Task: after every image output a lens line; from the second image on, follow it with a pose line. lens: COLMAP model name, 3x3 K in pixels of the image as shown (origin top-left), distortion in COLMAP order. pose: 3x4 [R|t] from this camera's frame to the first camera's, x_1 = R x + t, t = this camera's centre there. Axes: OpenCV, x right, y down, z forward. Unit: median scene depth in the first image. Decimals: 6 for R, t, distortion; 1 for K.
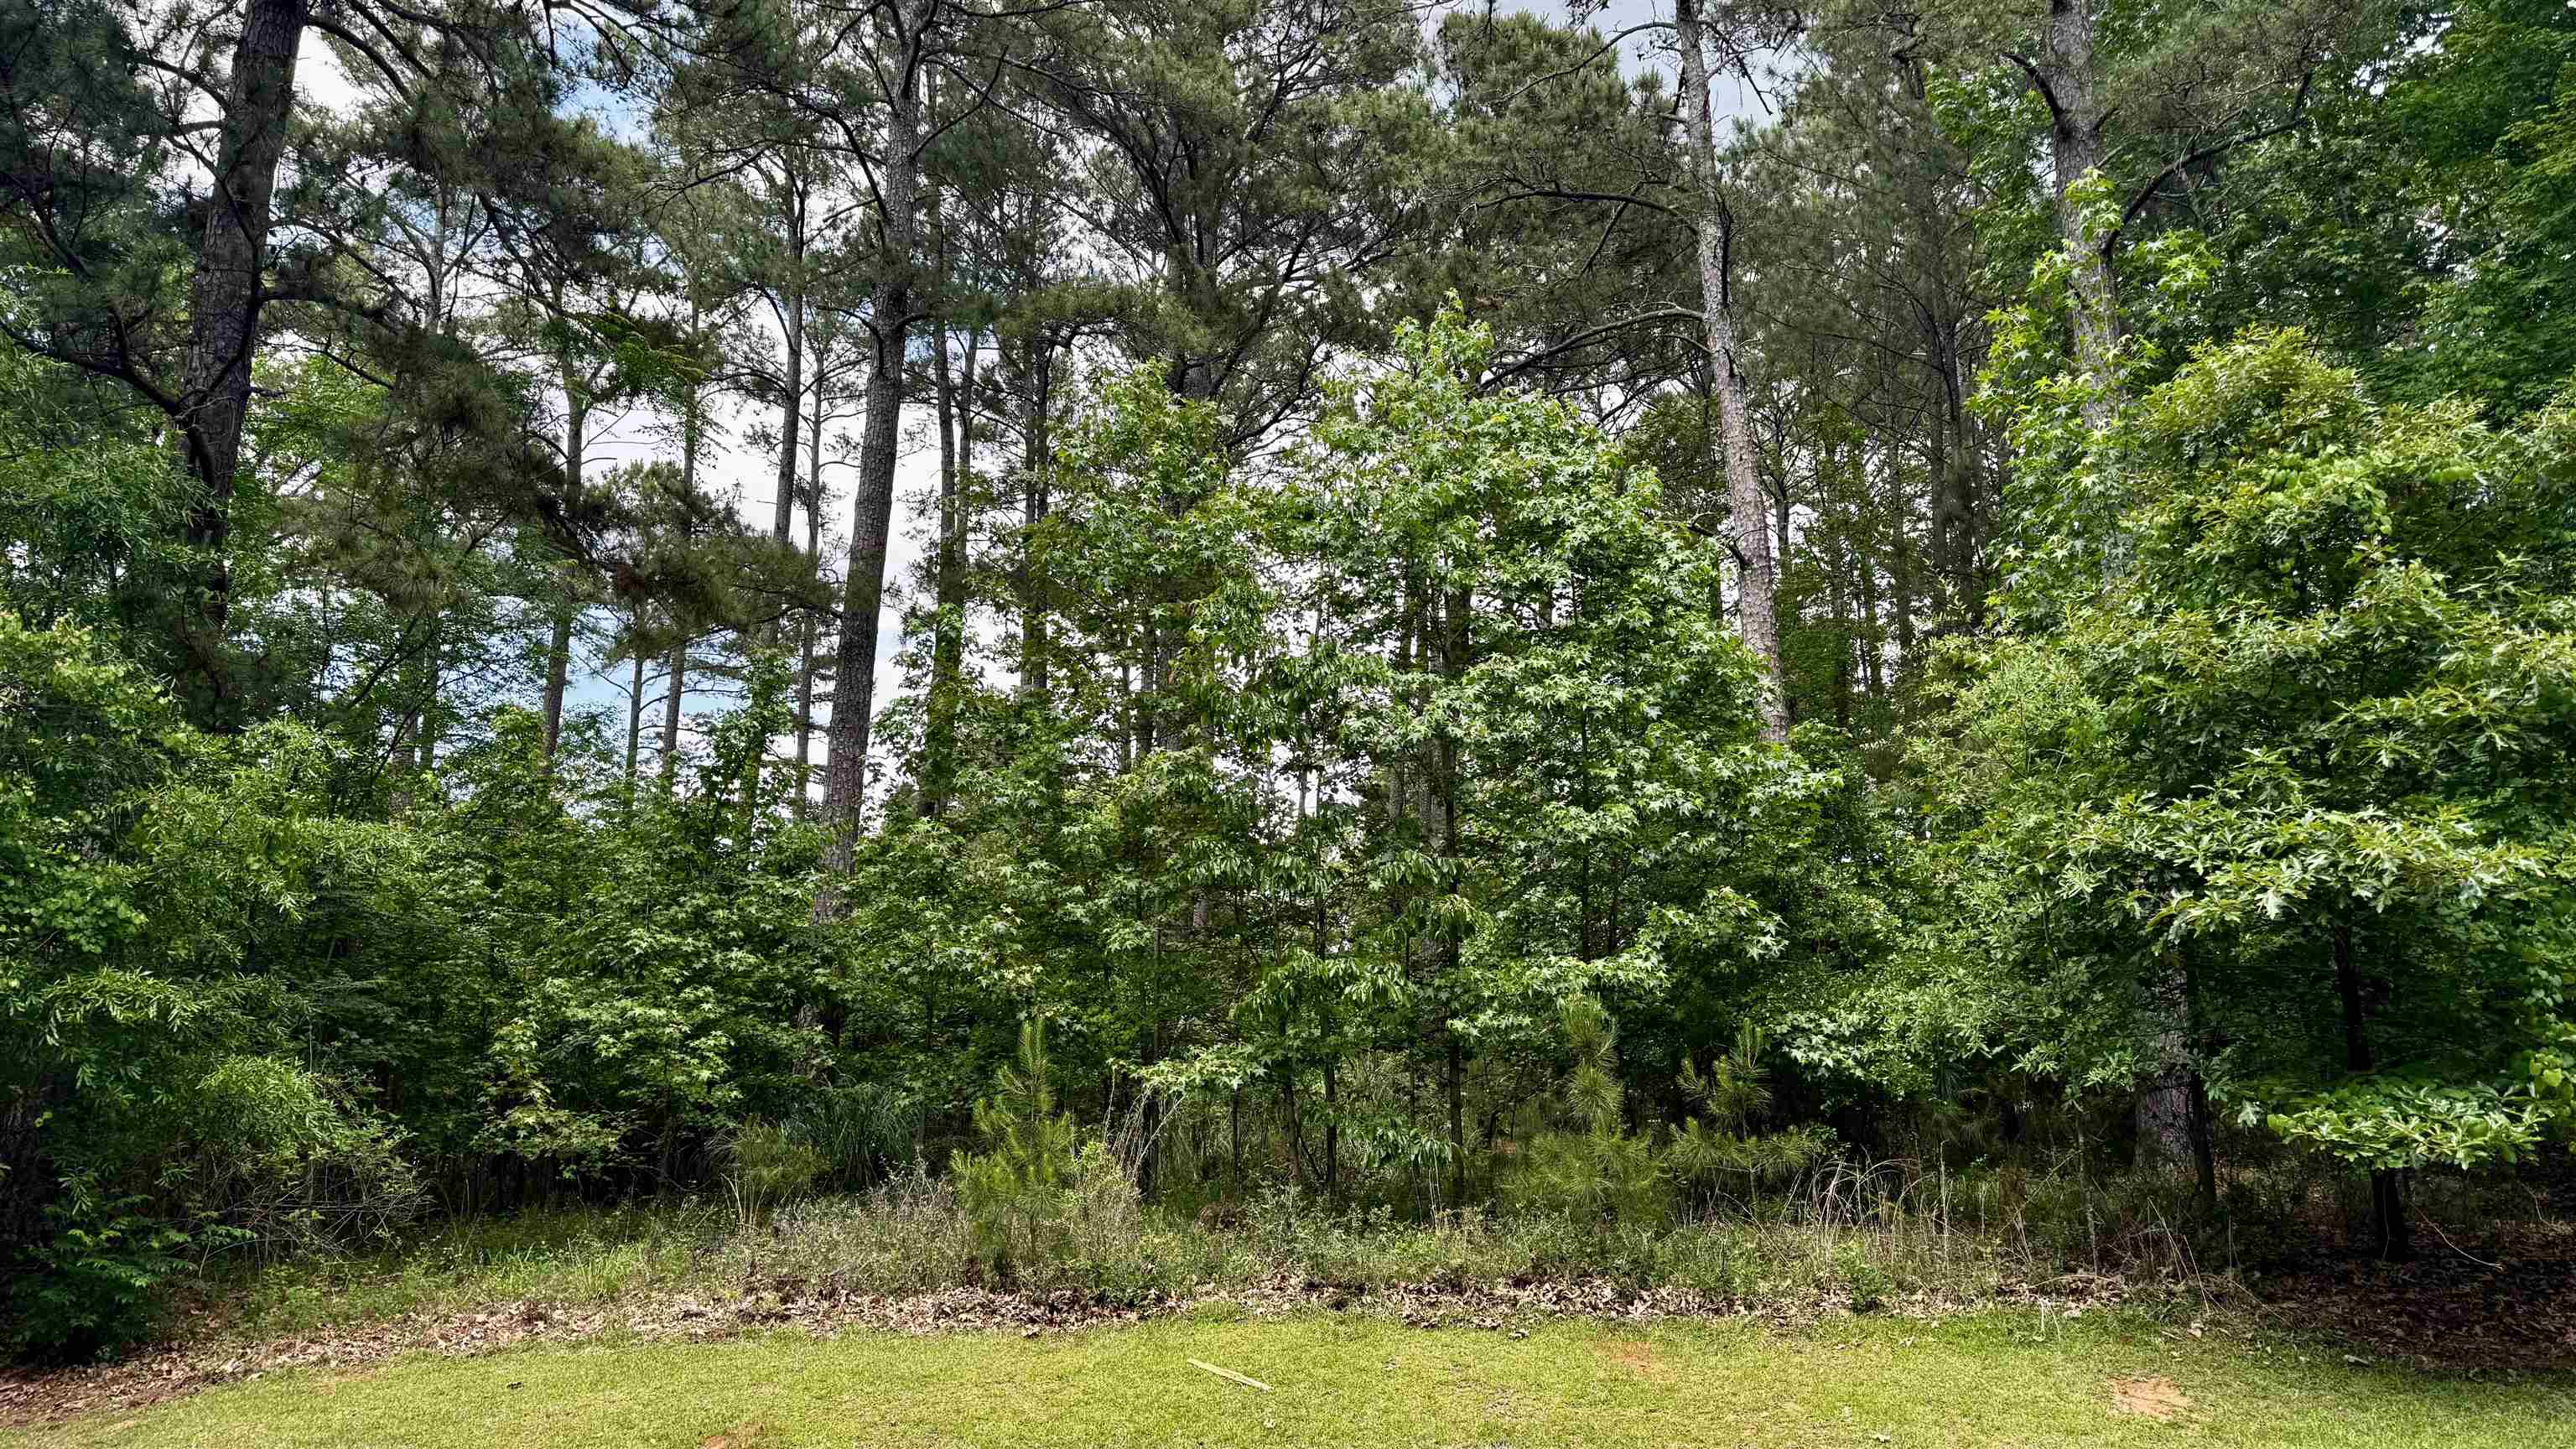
lens RADIAL K [[1791.2, 0, 1326.0], [0, 1791.2, 719.3], [0, 0, 1]] dist [0.109639, -0.157393]
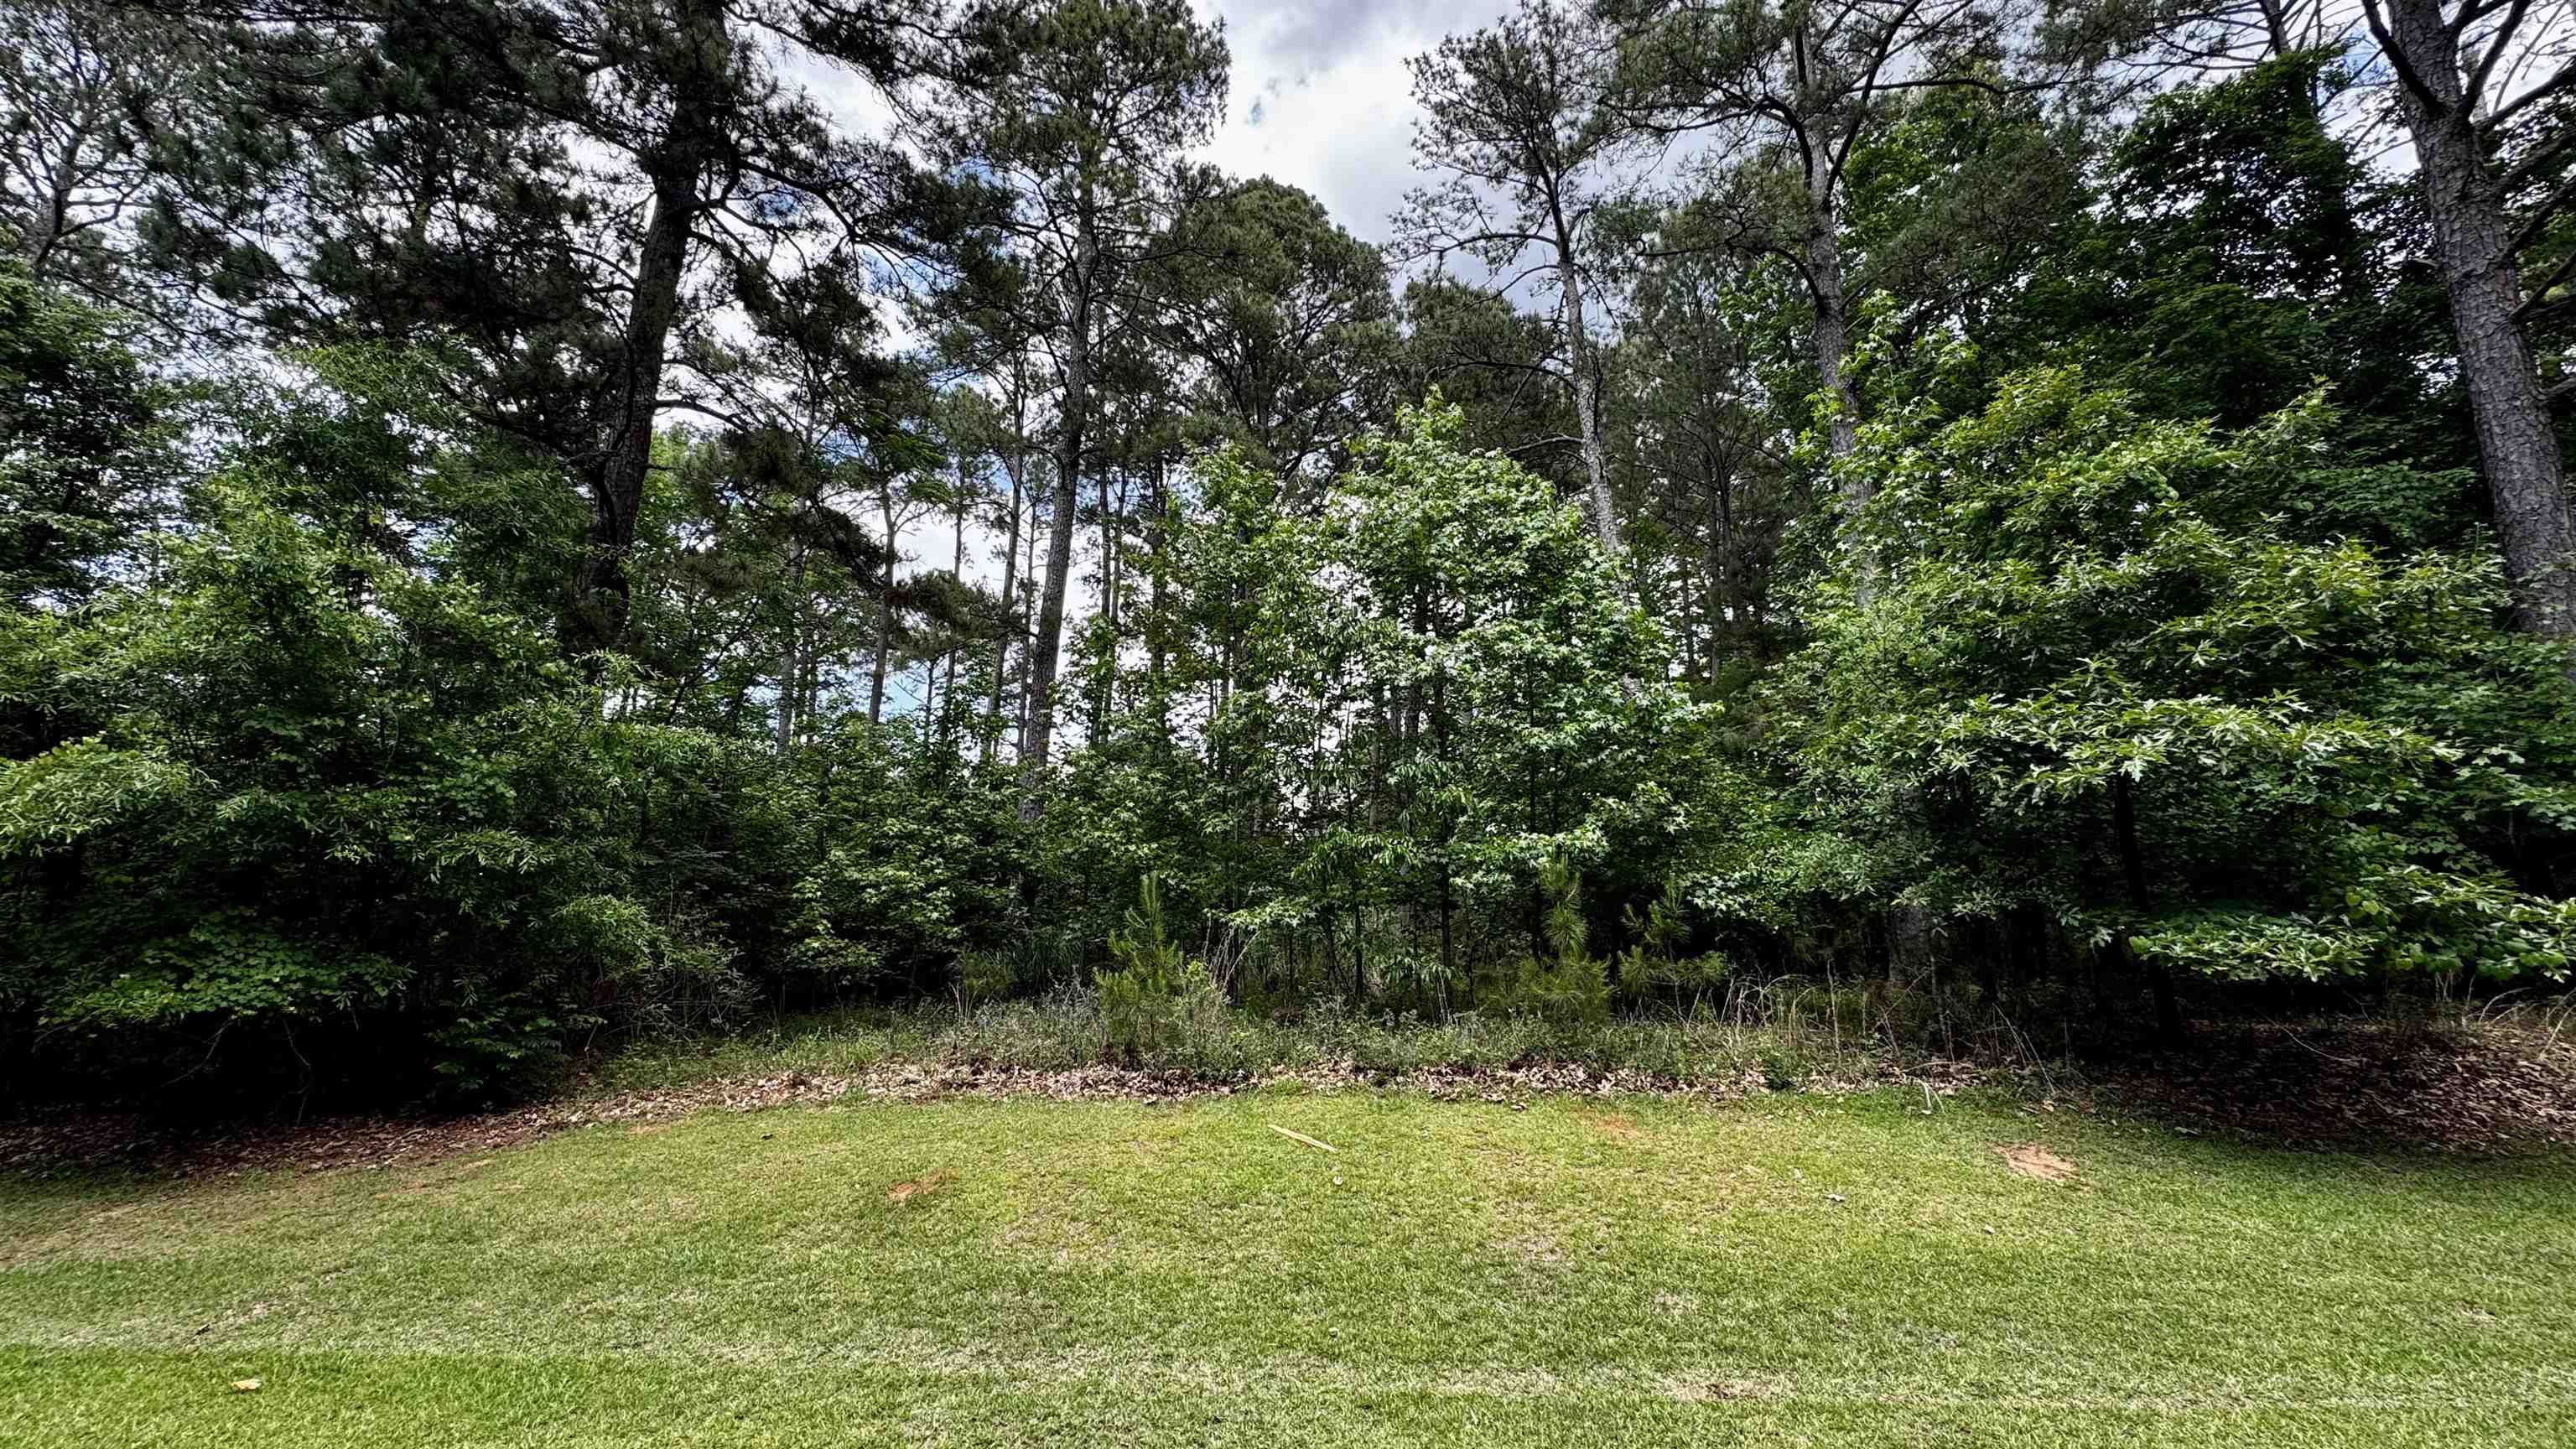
lens RADIAL K [[1026.9, 0, 1288.0], [0, 1026.9, 724.5], [0, 0, 1]] dist [-0.003252, 0.000350]
pose [[0.999313, -0.003909, -0.036864, -0.028708], [0.003668, 0.999971, -0.006602, 0.057950], [0.036889, 0.006462, 0.999298, 0.217284]]
